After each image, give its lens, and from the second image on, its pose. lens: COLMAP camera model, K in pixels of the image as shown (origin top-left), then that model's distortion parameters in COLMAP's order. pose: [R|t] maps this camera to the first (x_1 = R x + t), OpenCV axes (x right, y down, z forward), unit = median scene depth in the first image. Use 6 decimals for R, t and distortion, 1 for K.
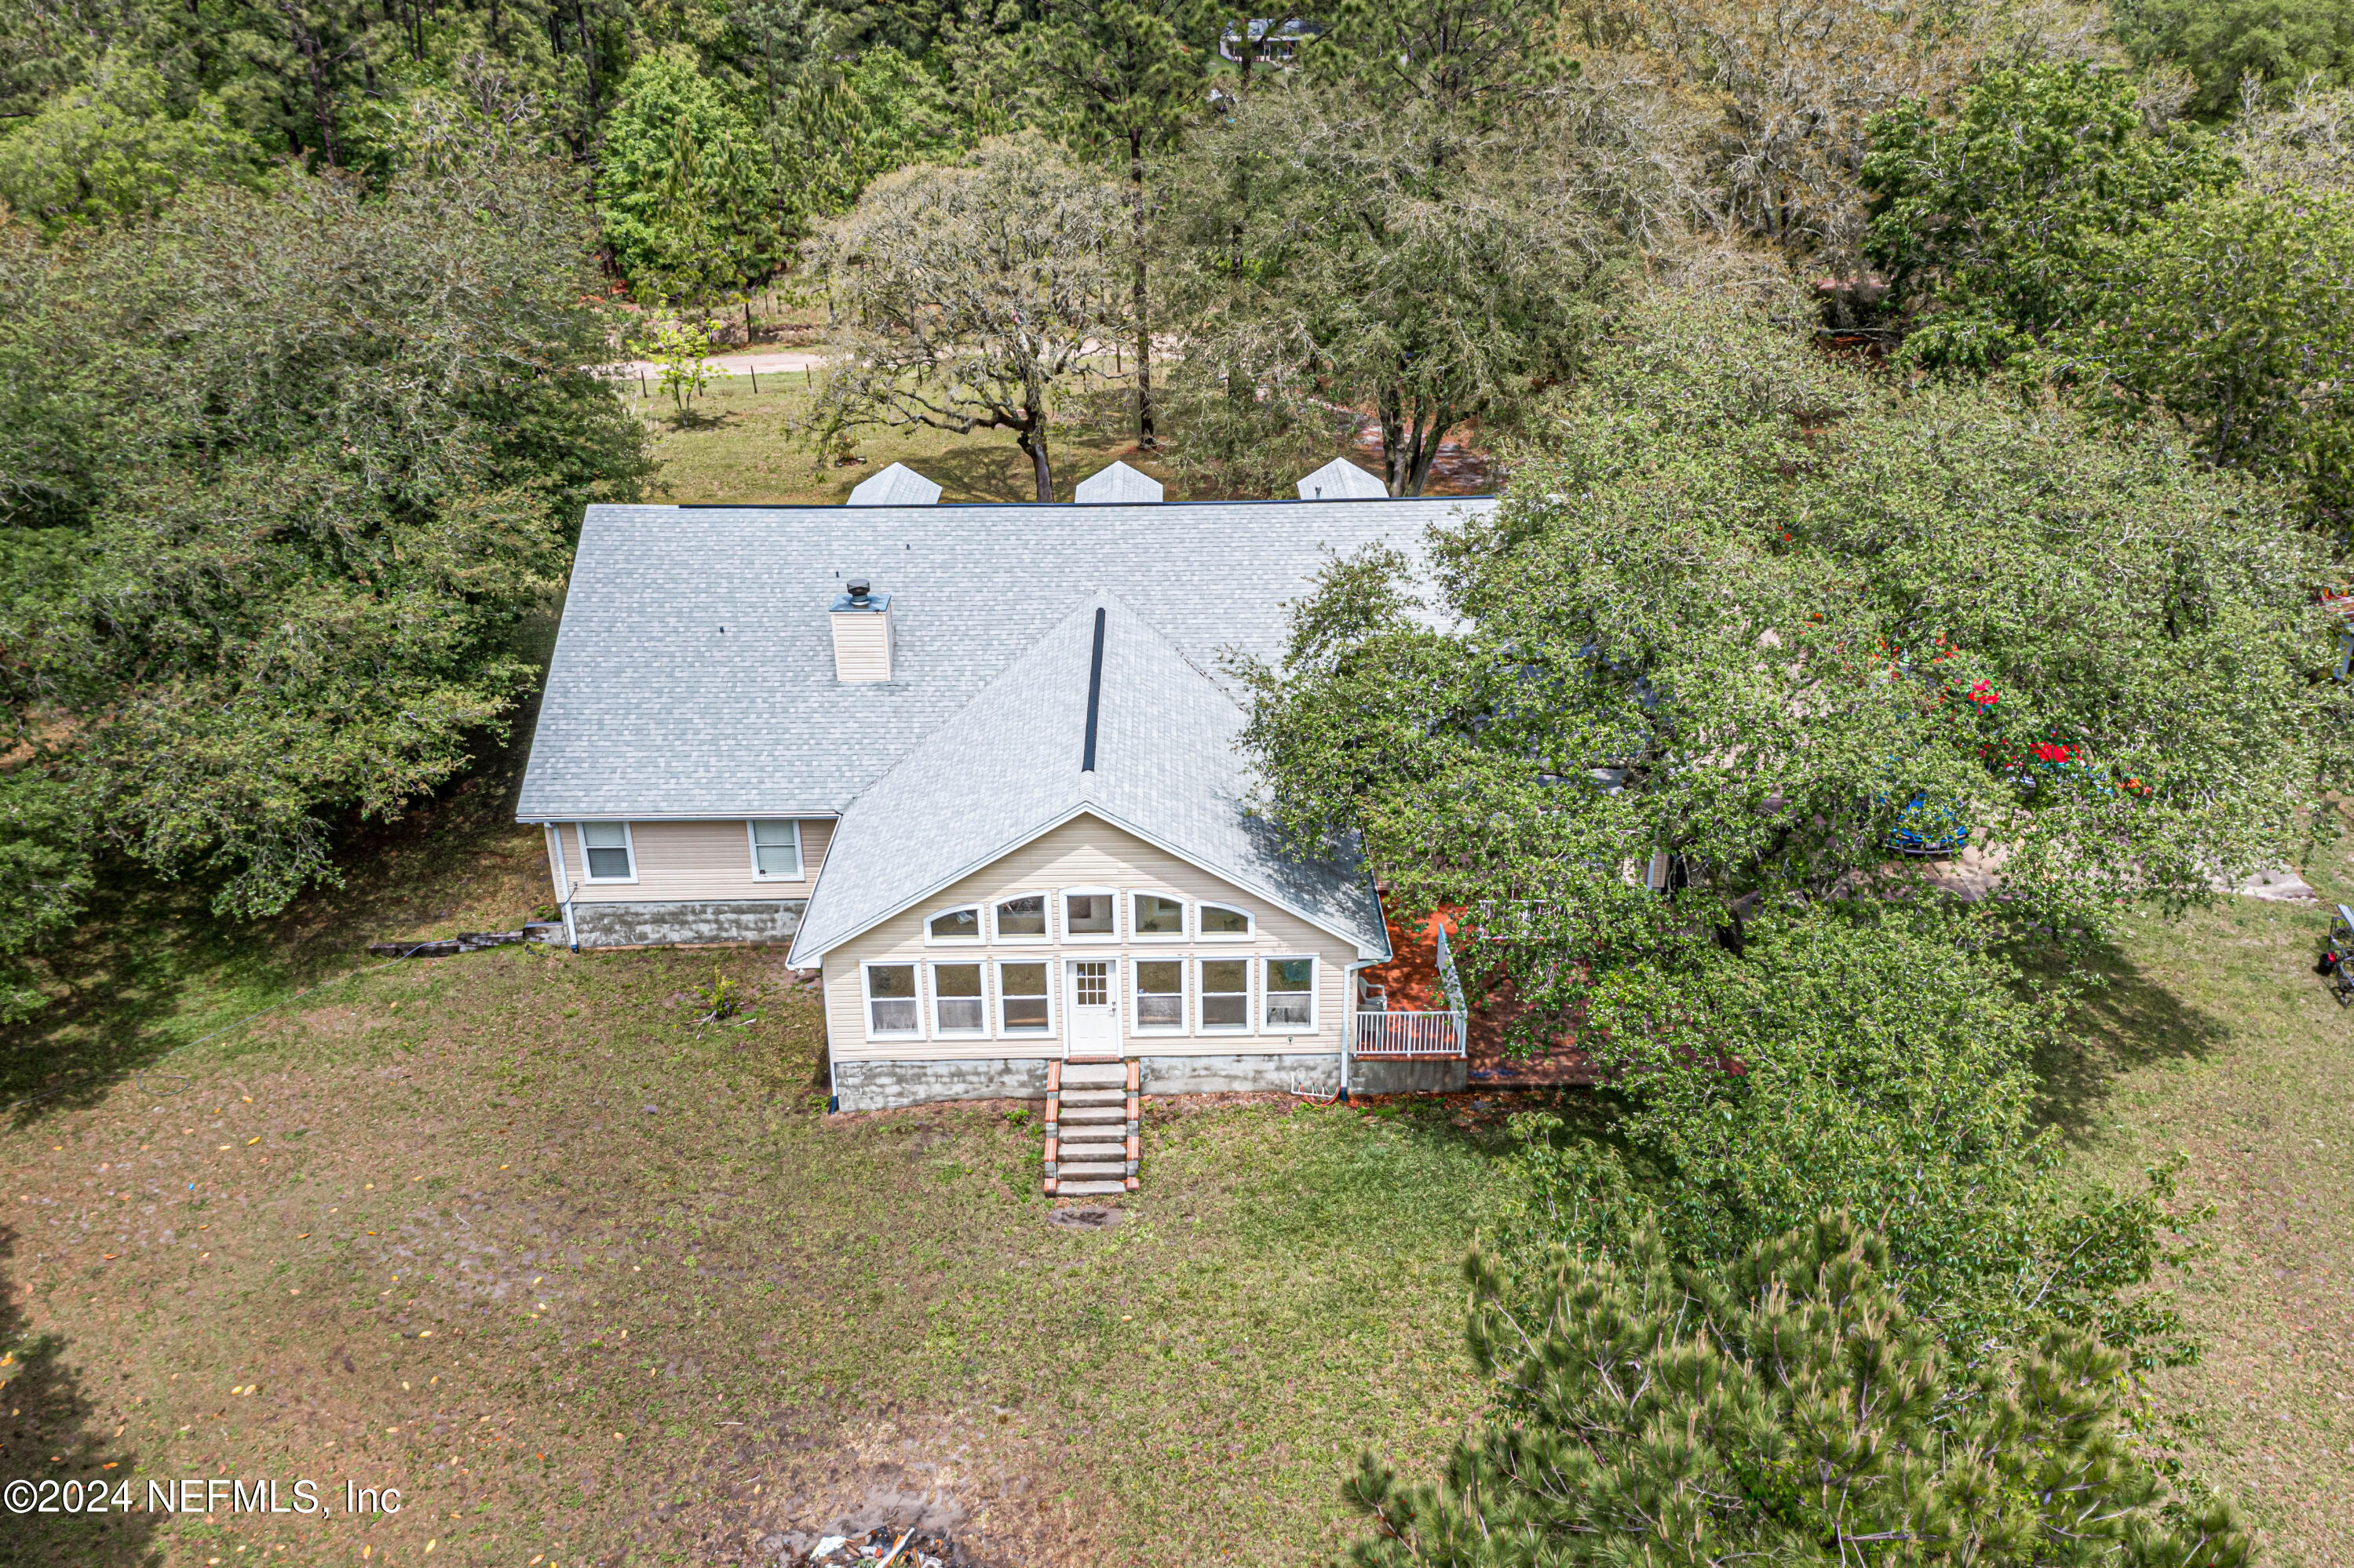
lens RADIAL K [[1798.3, 0, 1172.5], [0, 1798.3, 794.9], [0, 0, 1]] dist [0.239552, -0.325238]
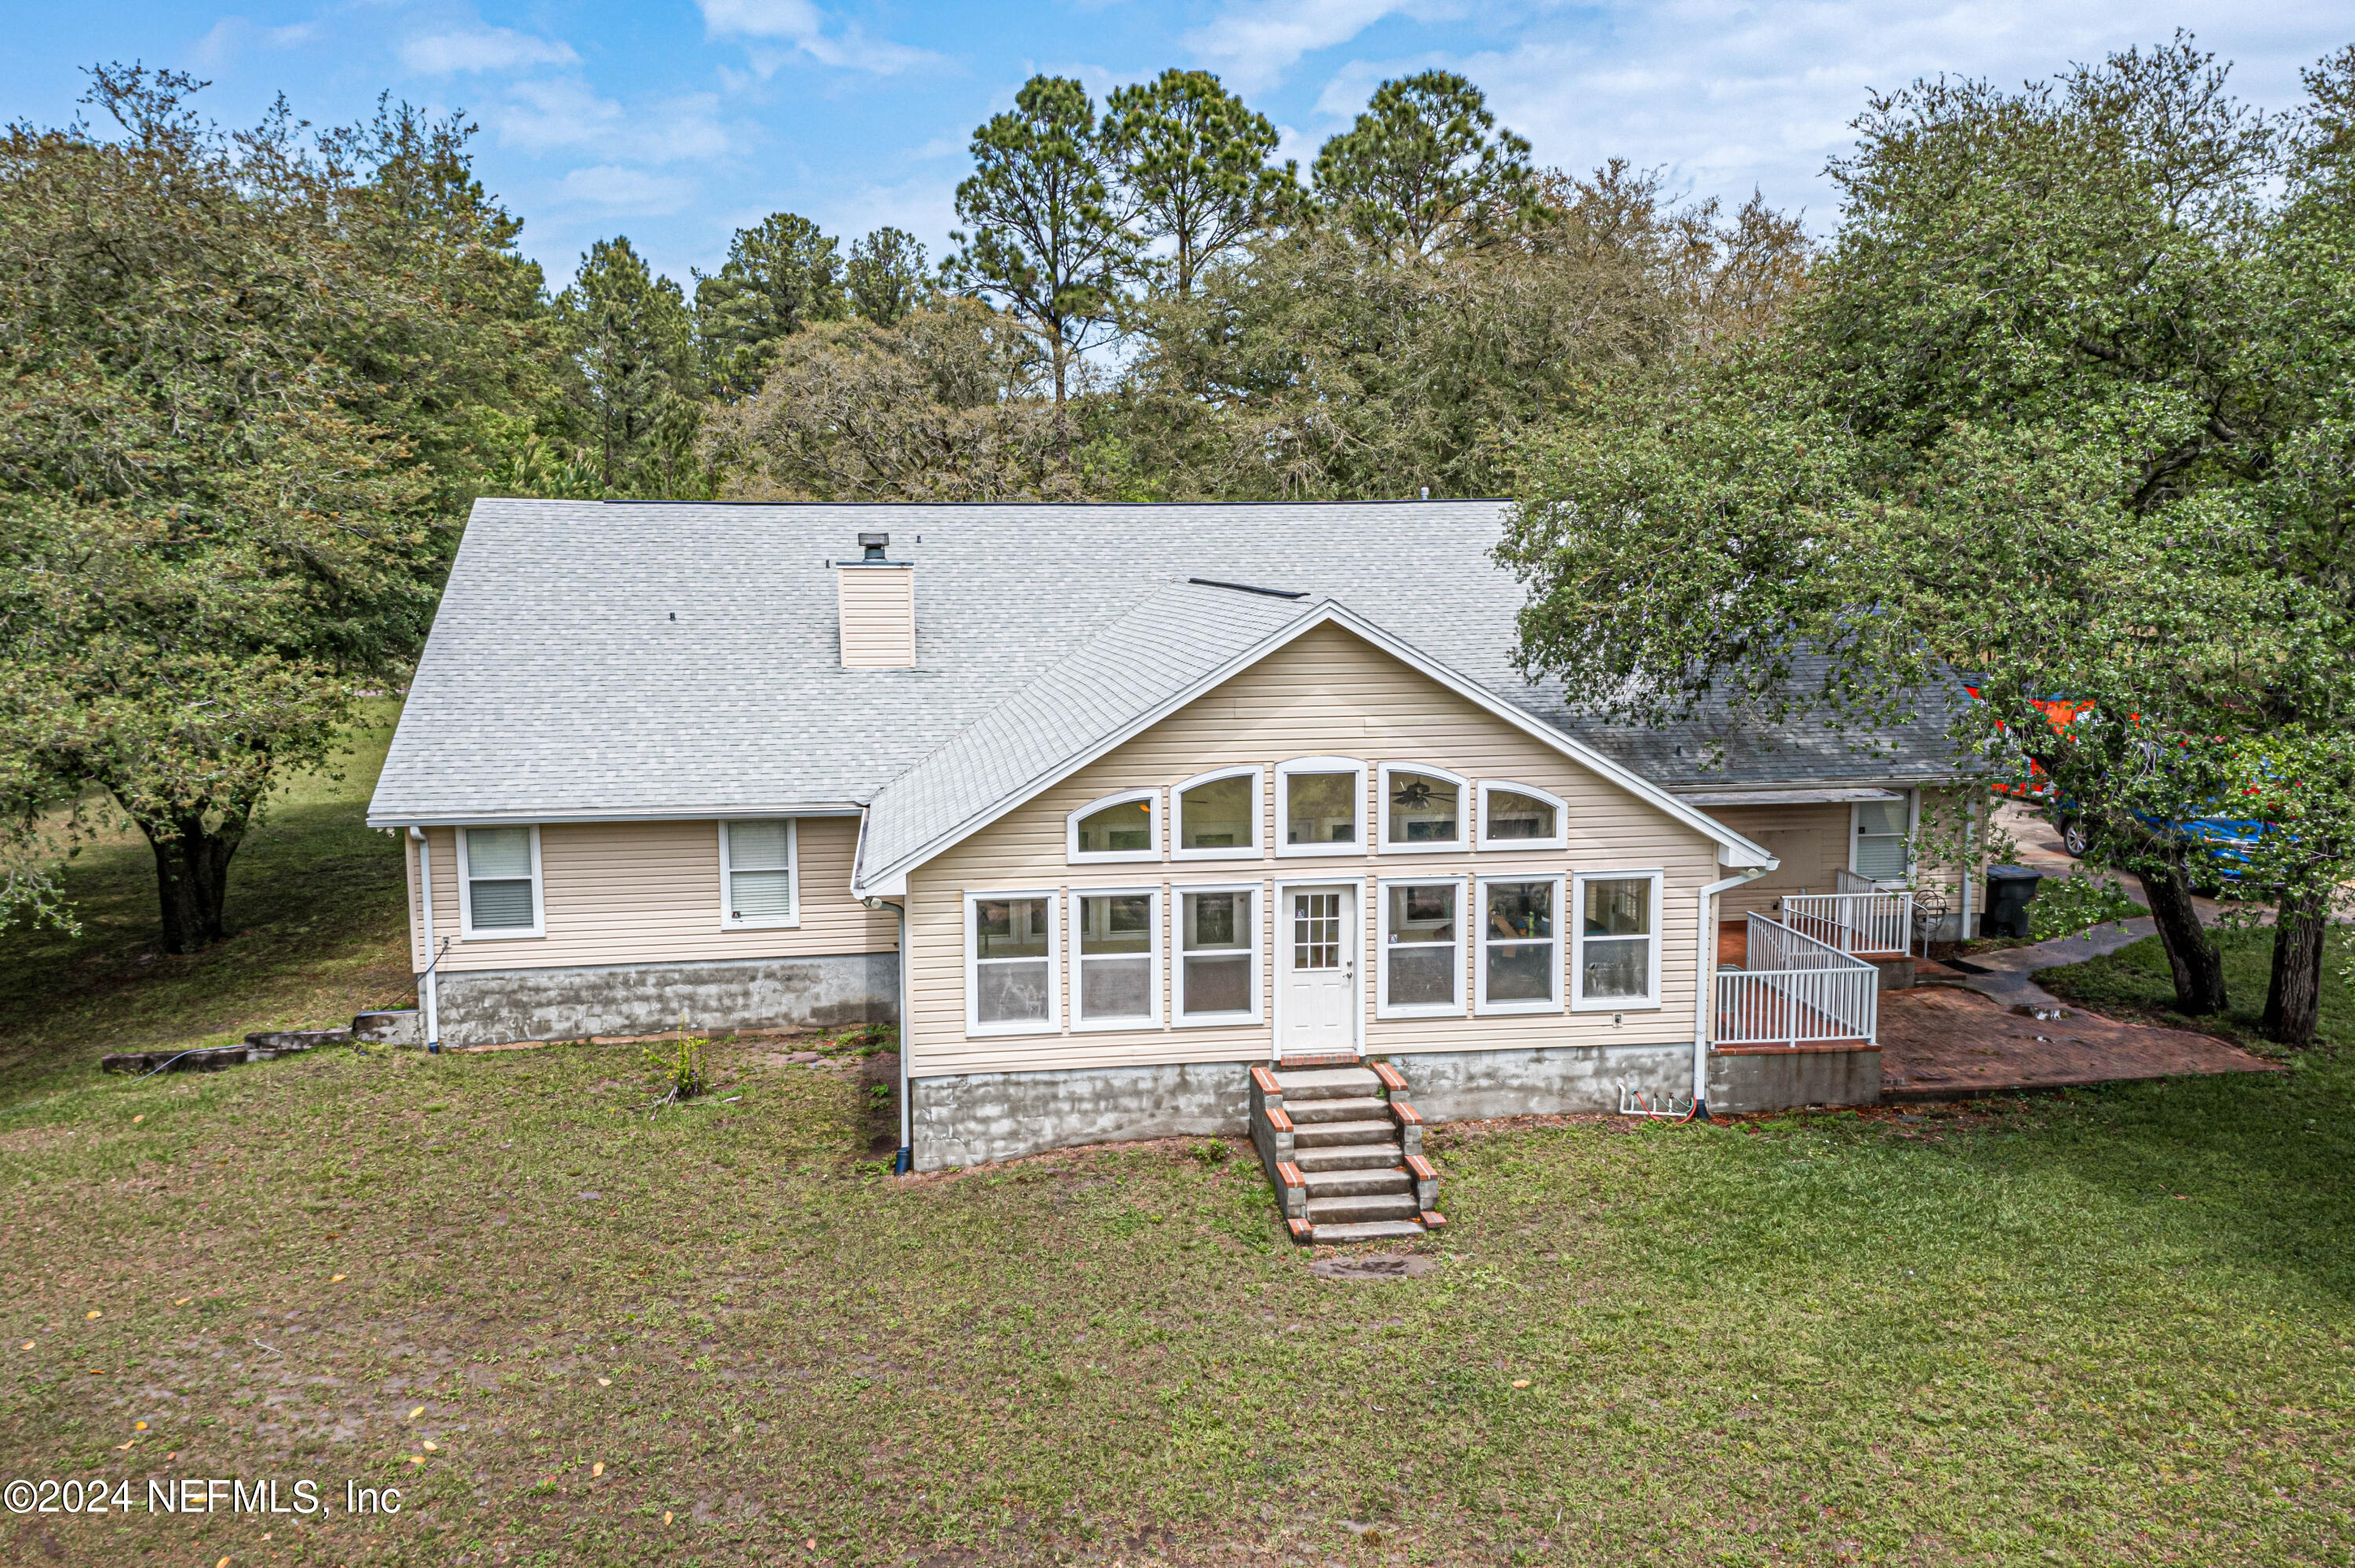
lens RADIAL K [[1799.0, 0, 1173.0], [0, 1799.0, 795.0], [0, 0, 1]] dist [0.239552, -0.325238]
pose [[0.990949, -0.014389, 0.133463, -0.179899], [0.052906, 0.955625, -0.289796, 0.240496], [-0.123371, 0.294234, 0.947737, 0.374798]]
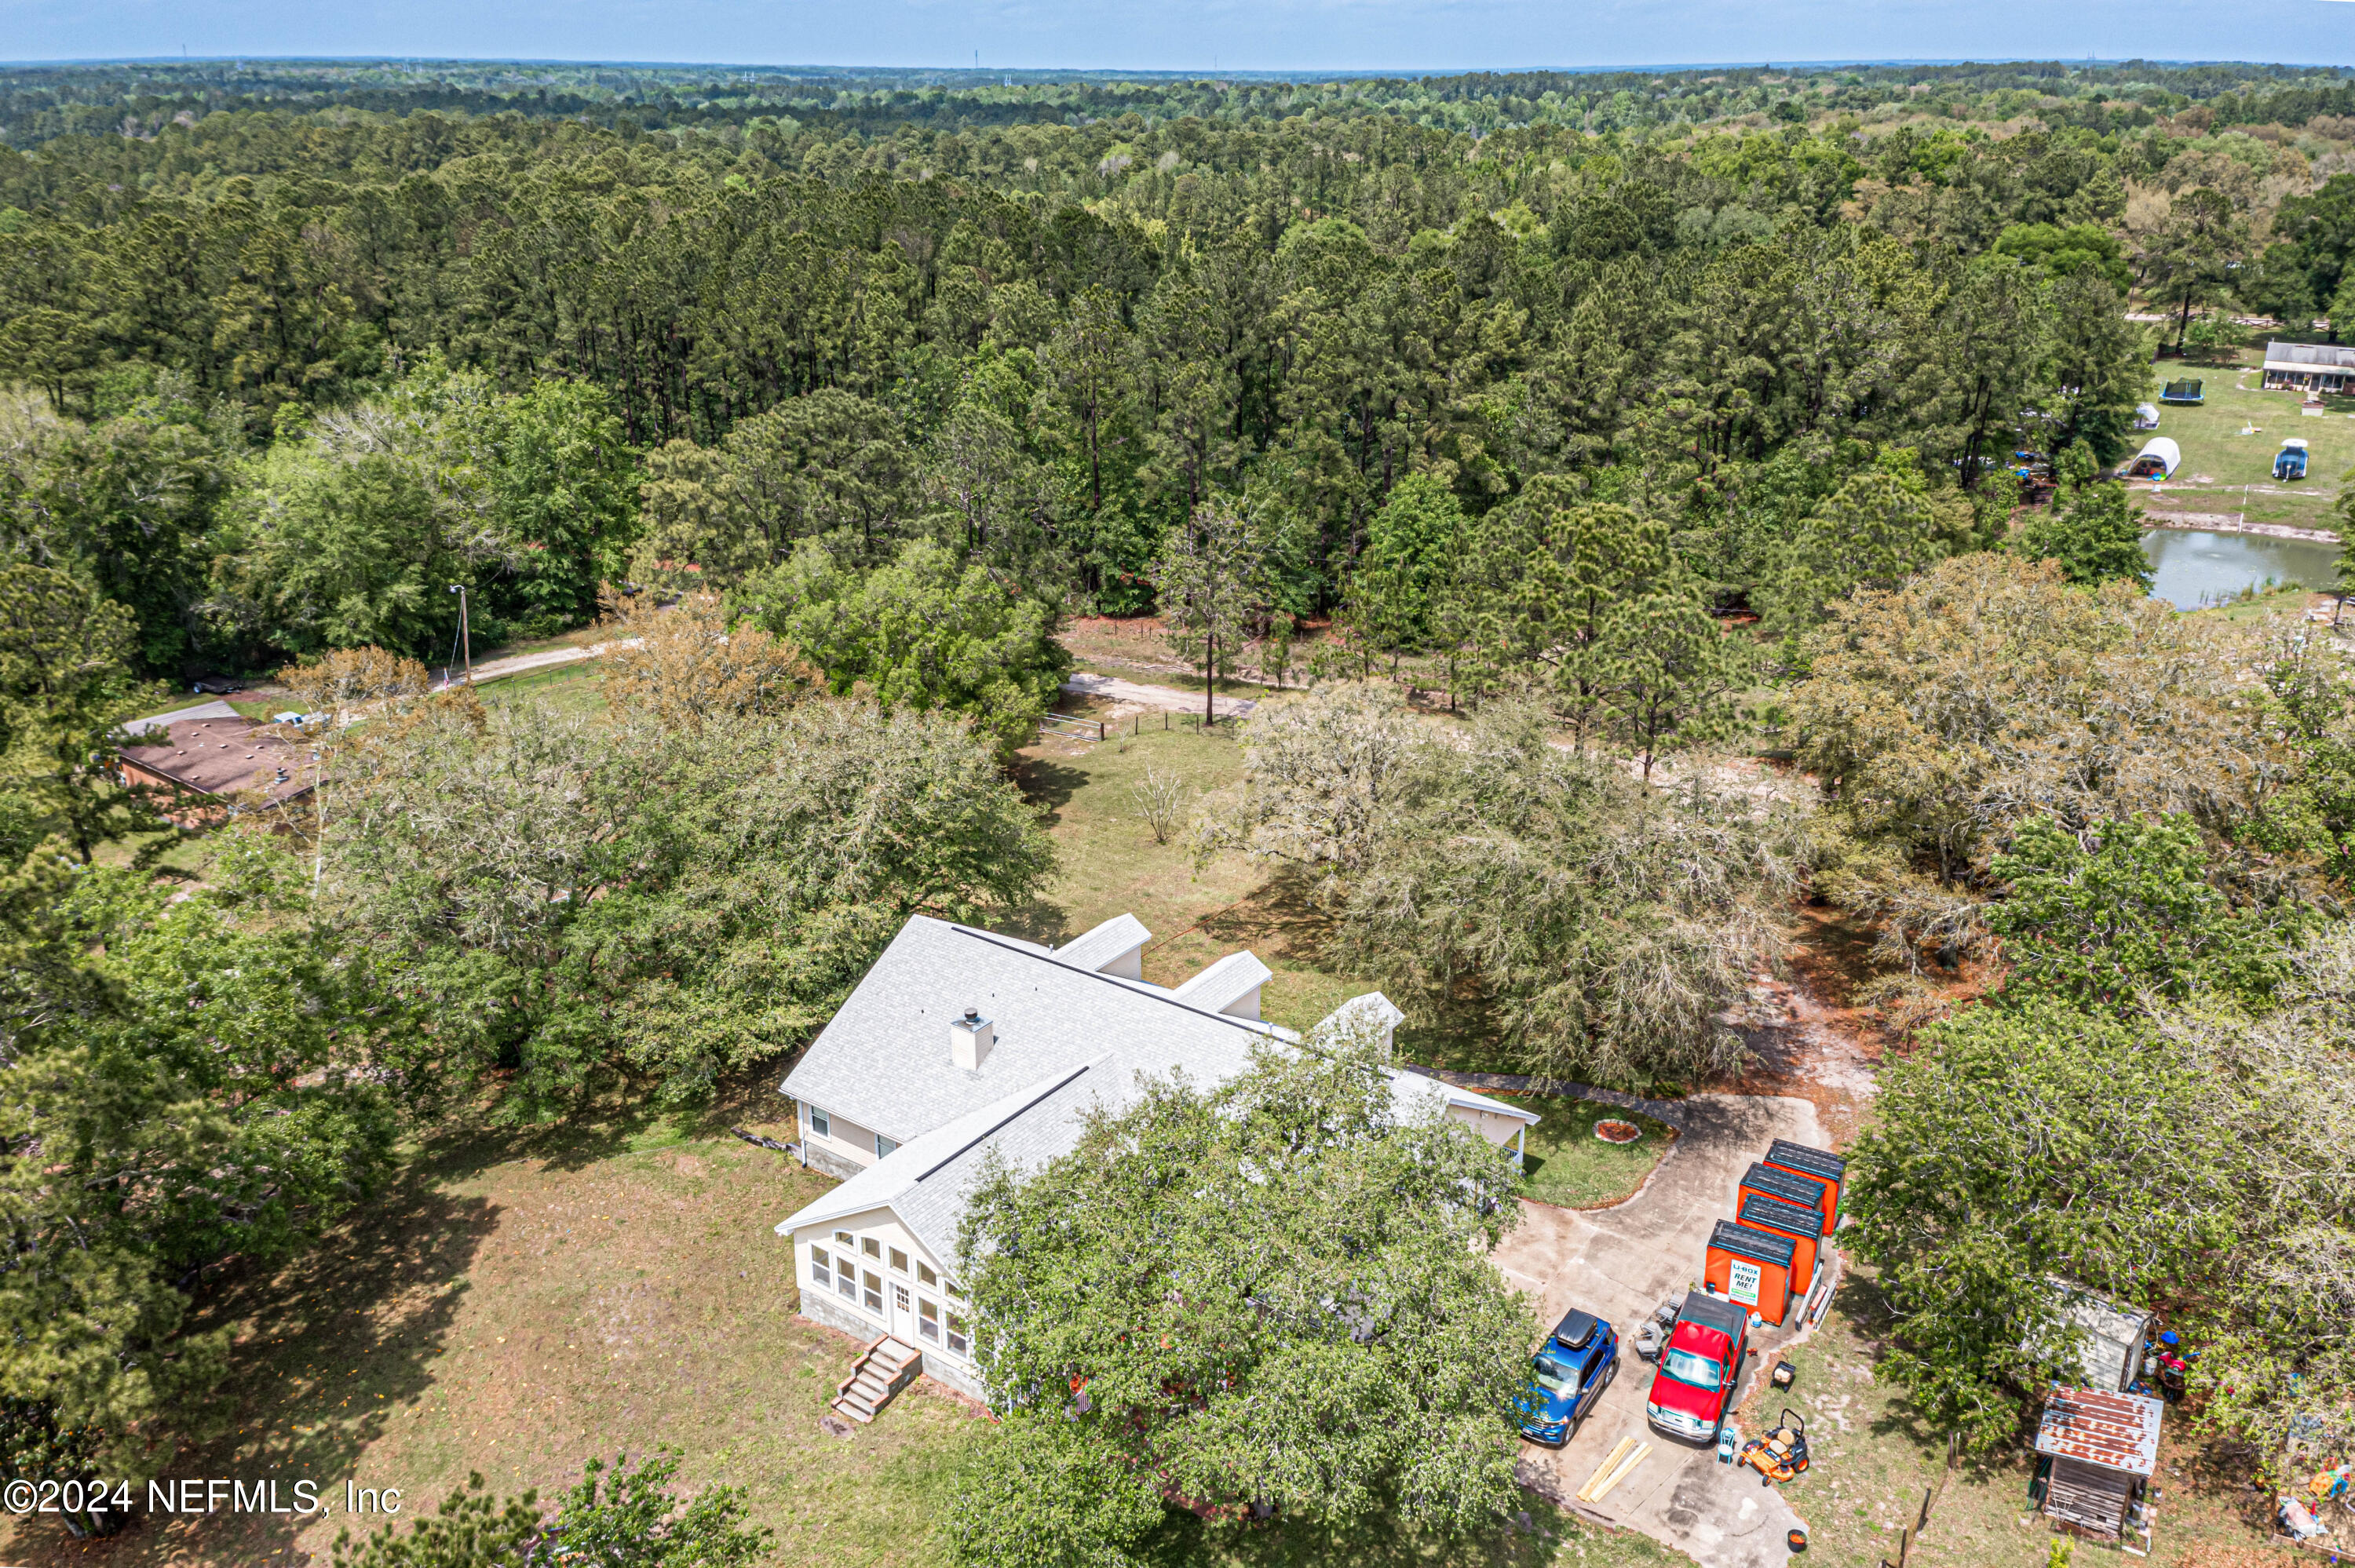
lens RADIAL K [[1799.0, 0, 1173.0], [0, 1799.0, 795.0], [0, 0, 1]] dist [0.239552, -0.325238]
pose [[0.801355, 0.224439, -0.554489, 1.032214], [-0.257201, 0.966164, 0.019360, -0.464599], [0.540073, 0.127101, 0.831966, -0.396814]]
